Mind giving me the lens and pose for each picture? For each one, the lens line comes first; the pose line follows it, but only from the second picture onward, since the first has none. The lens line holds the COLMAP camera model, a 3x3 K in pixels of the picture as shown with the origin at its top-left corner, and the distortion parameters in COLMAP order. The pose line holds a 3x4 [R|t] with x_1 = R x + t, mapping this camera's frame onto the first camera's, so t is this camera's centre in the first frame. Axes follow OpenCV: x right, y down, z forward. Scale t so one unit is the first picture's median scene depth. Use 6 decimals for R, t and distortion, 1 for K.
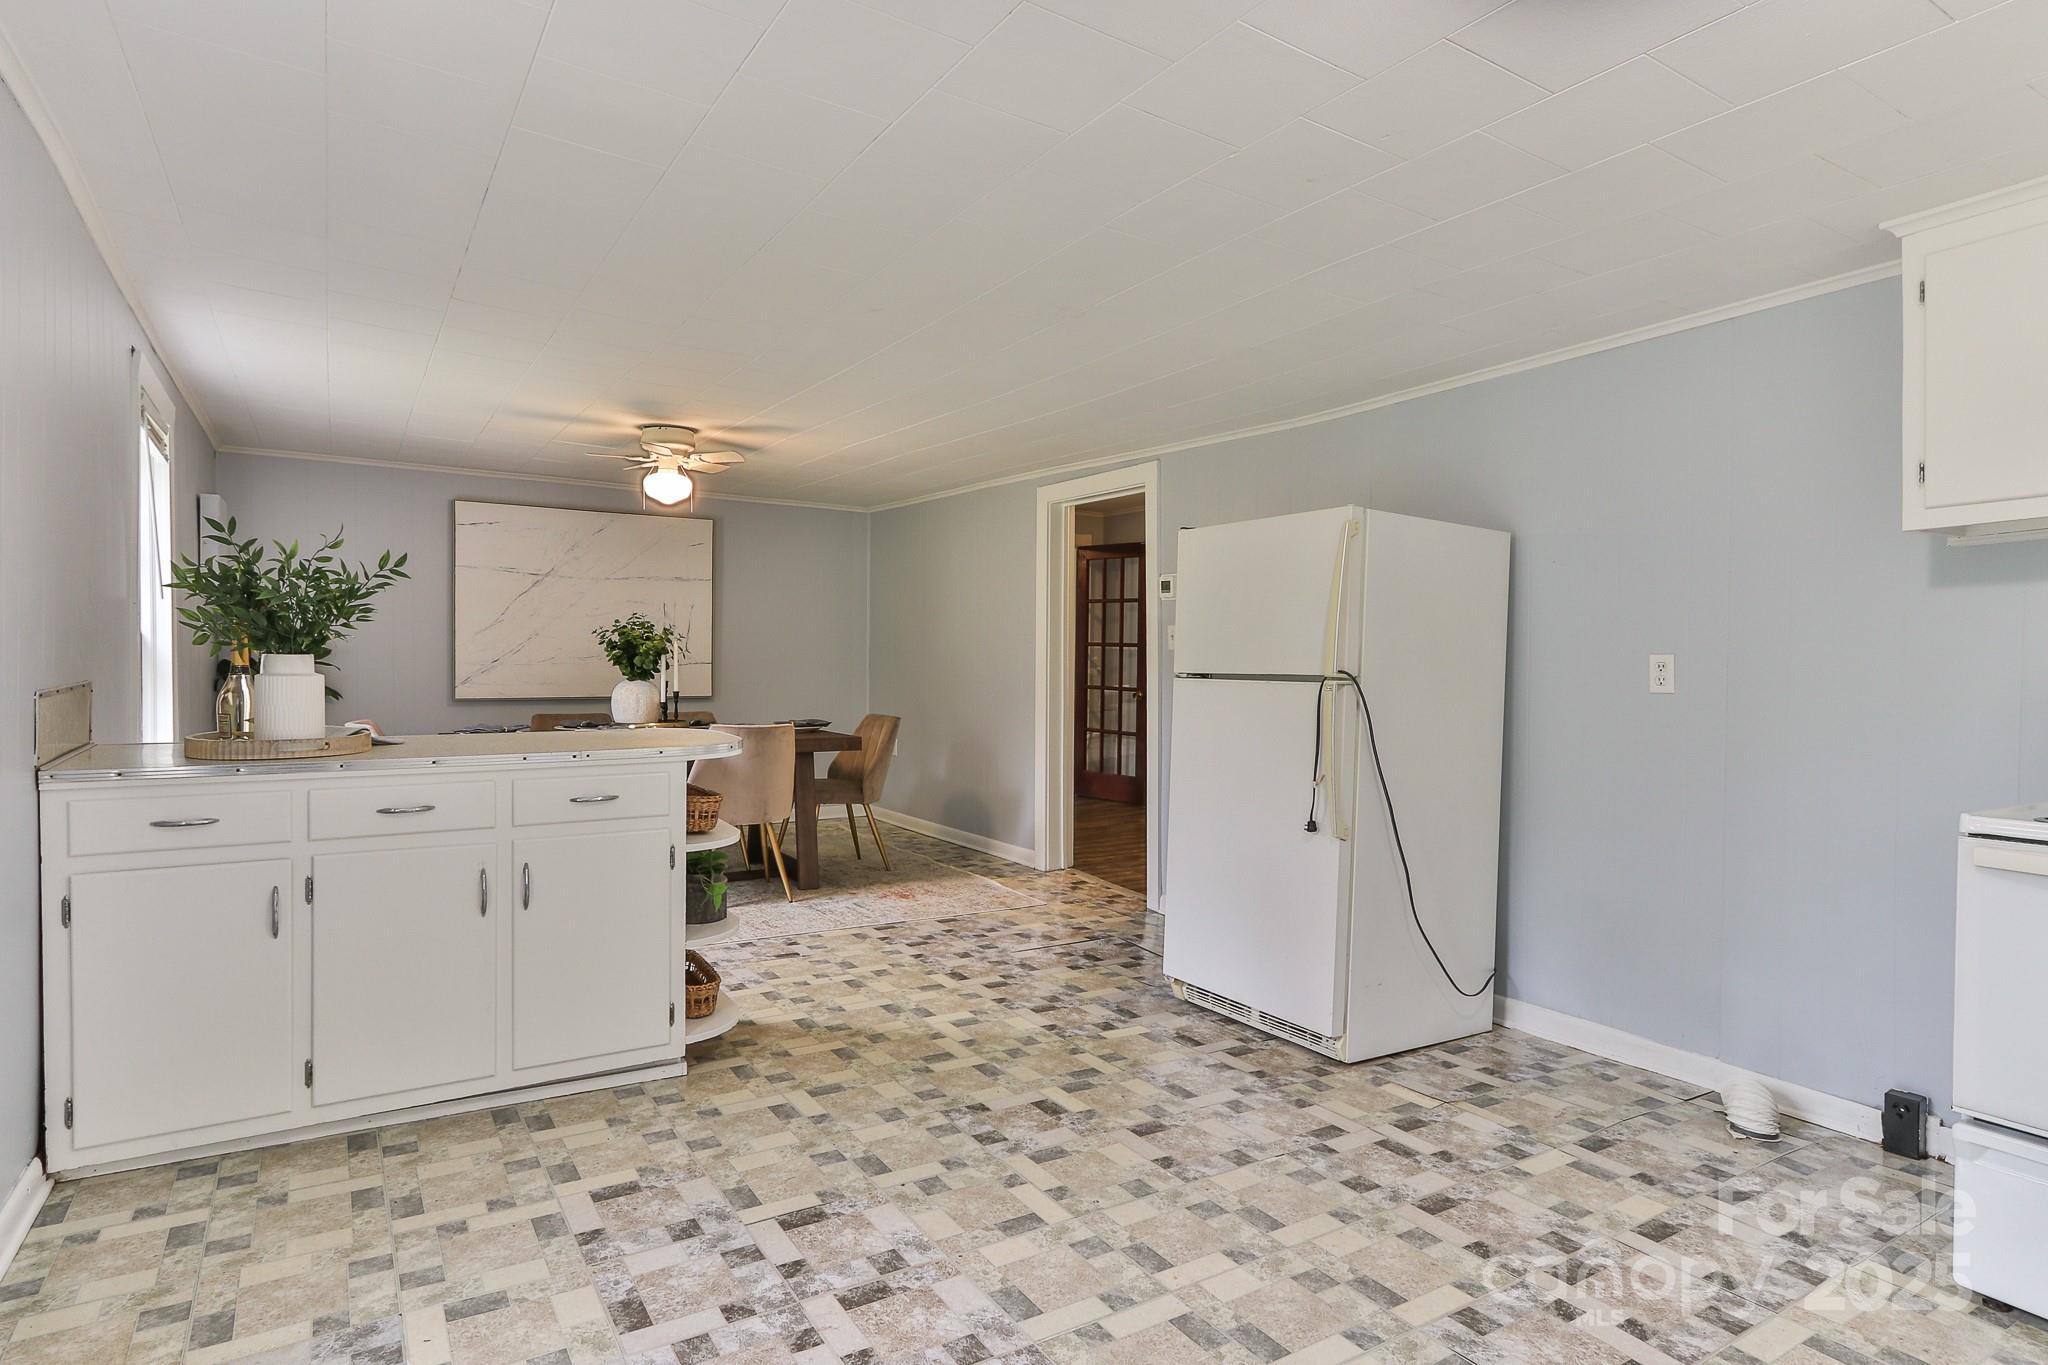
lens RADIAL K [[1105.8, 0, 1016.8], [0, 1105.8, 689.7], [0, 0, 1]] dist [0.000365, 0.002162]
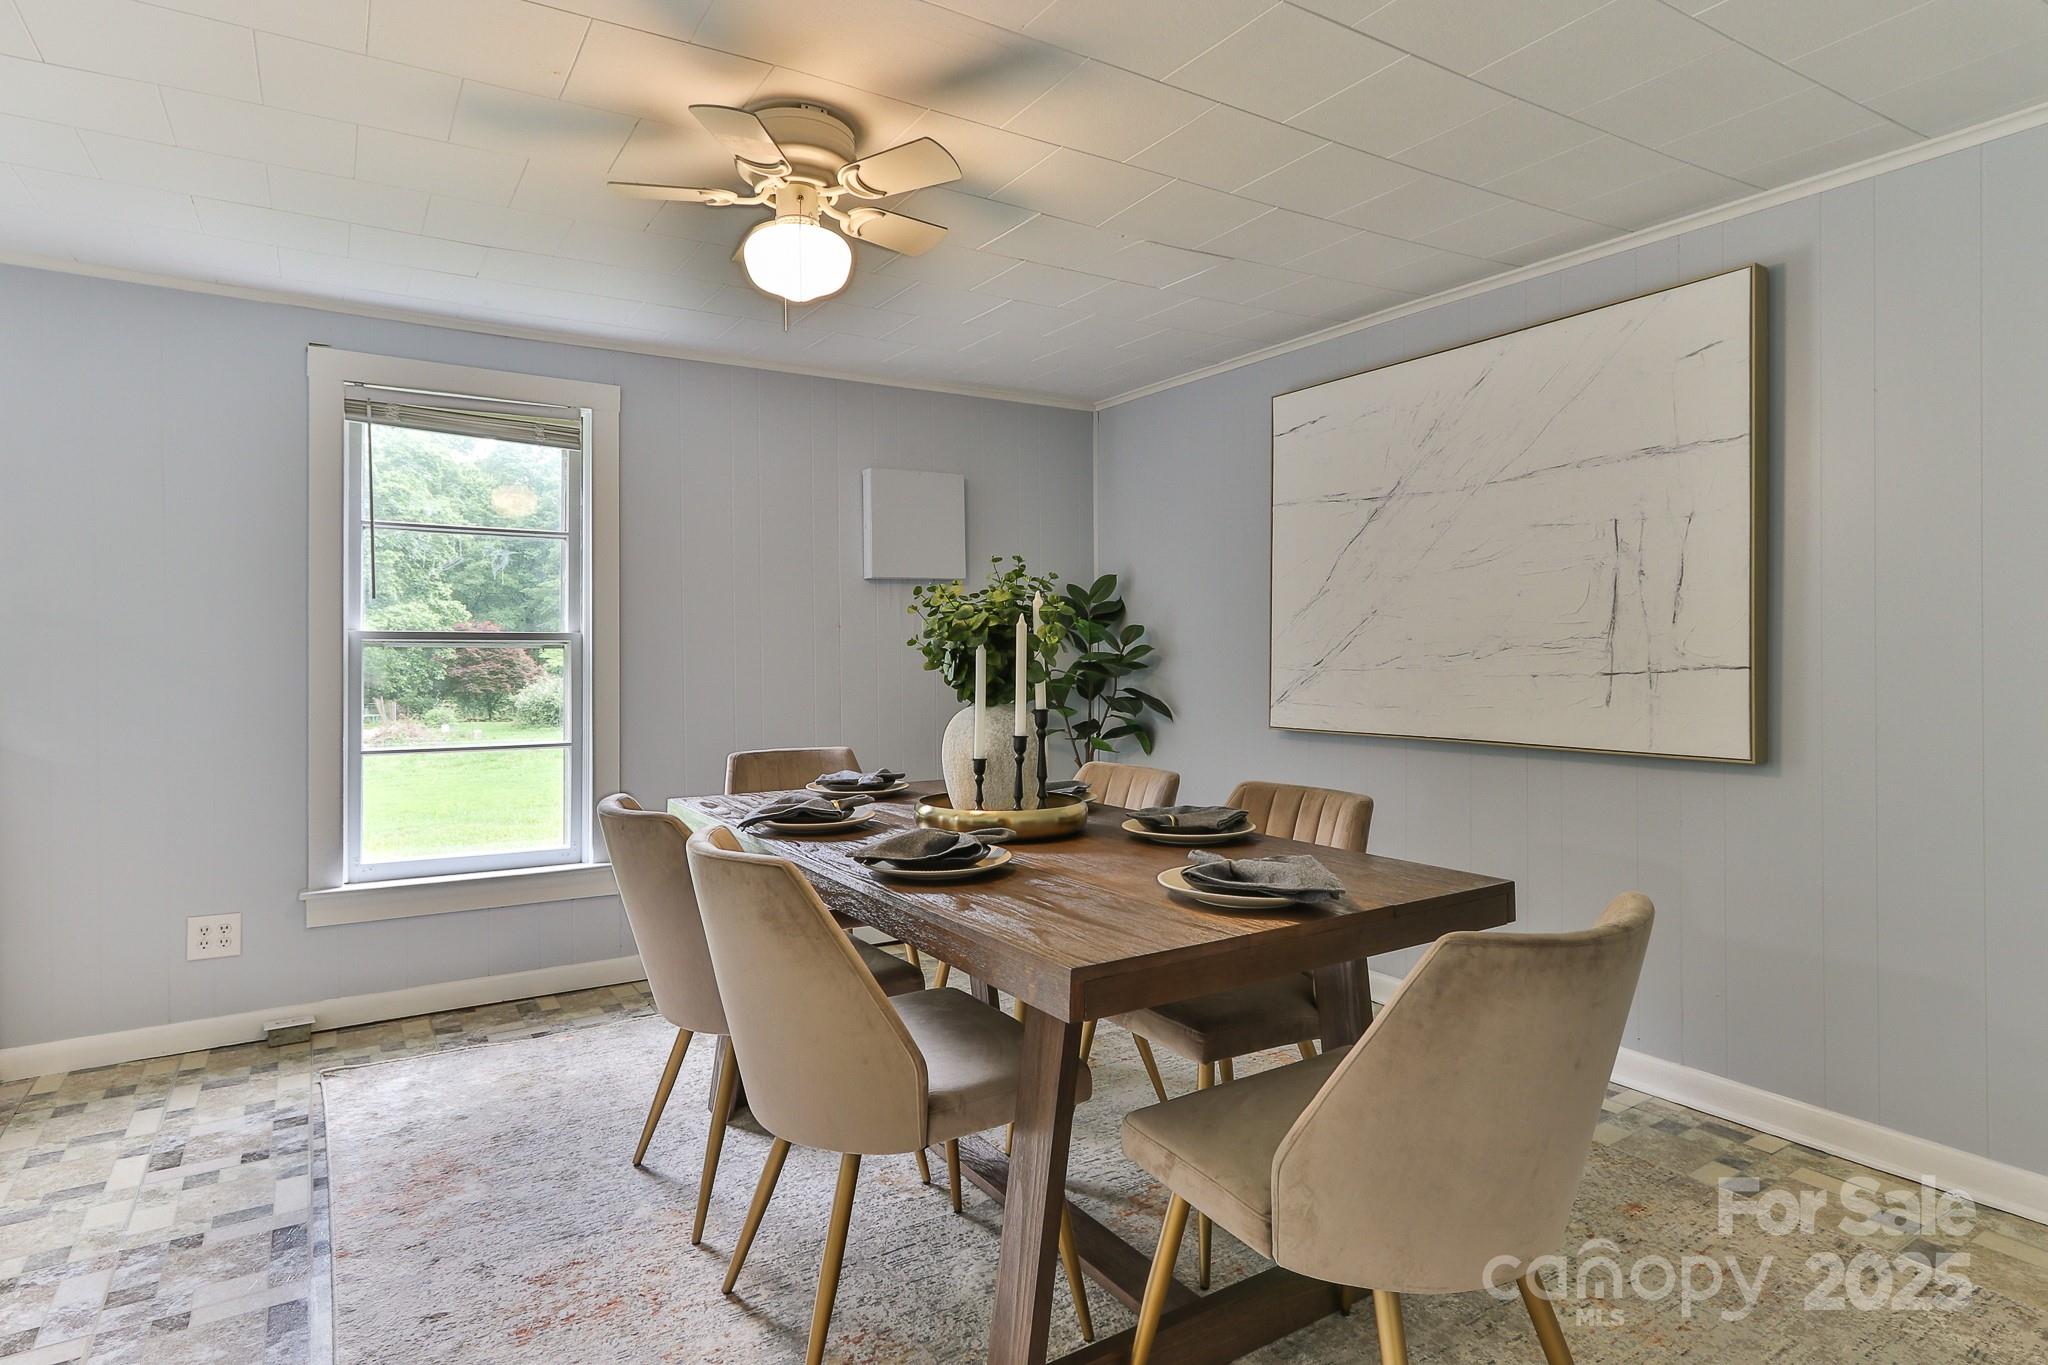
lens RADIAL K [[1104.6, 0, 988.4], [0, 1104.6, 635.0], [0, 0, 1]] dist [0.013343, 0.000665]
pose [[-0.011179, -0.027297, -0.999565, 0.142818], [-0.024376, 0.999338, -0.027018, -0.032230], [0.999640, 0.024063, -0.011837, 1.280696]]
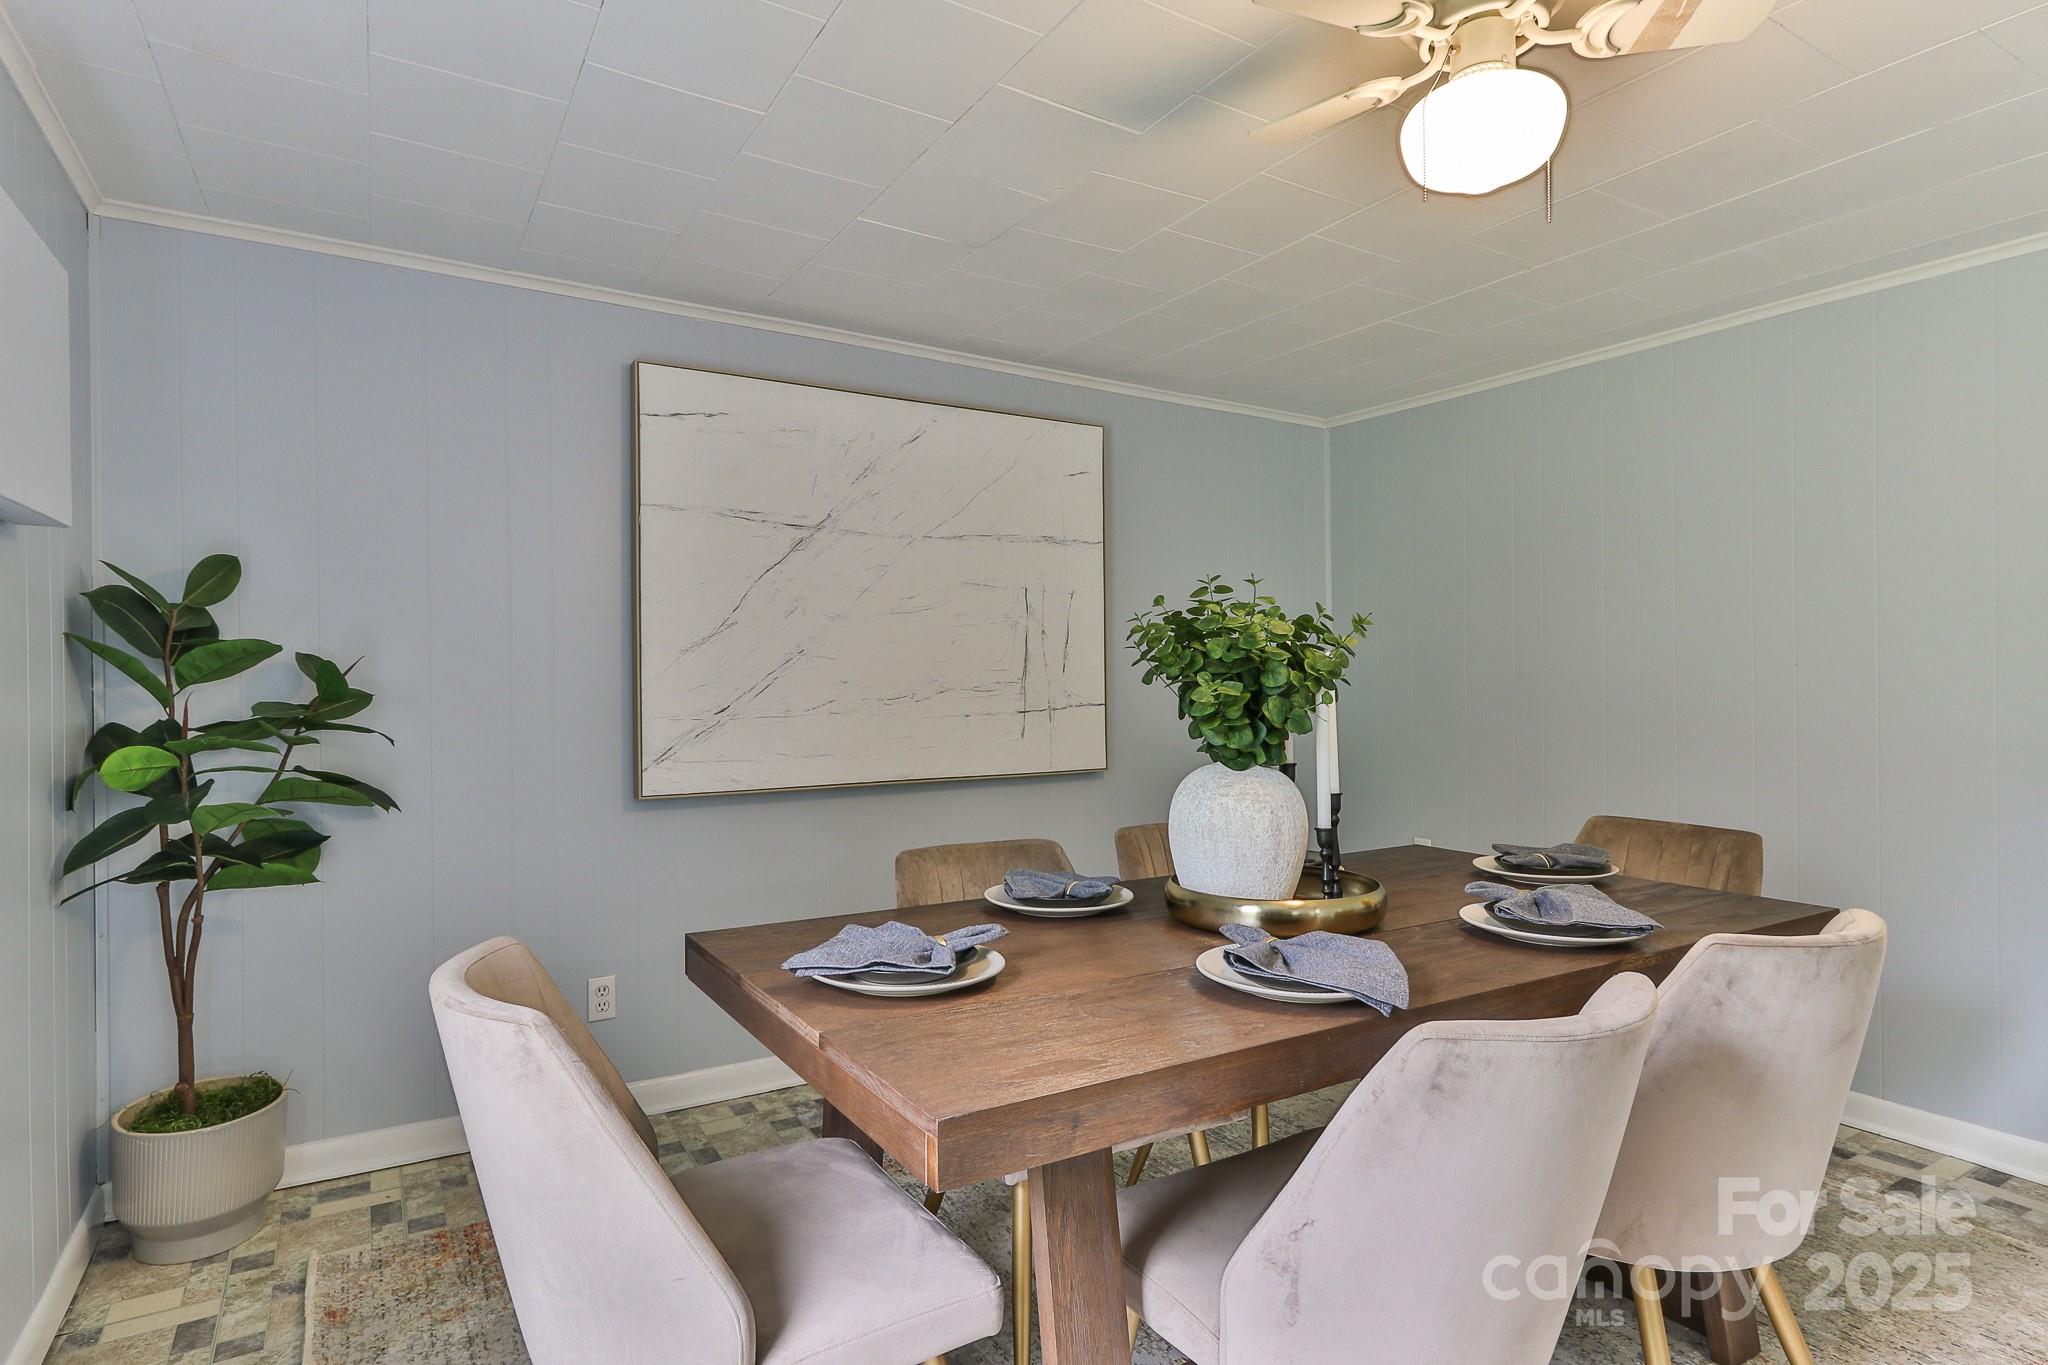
lens RADIAL K [[1098.9, 0, 1007.8], [0, 1098.9, 676.2], [0, 0, 1]] dist [-0.001010, 0.002269]
pose [[0.999692, -0.017731, -0.017382, -0.524390], [0.017103, 0.999217, -0.035677, -0.033467], [0.018001, 0.035369, 0.999212, 0.827262]]
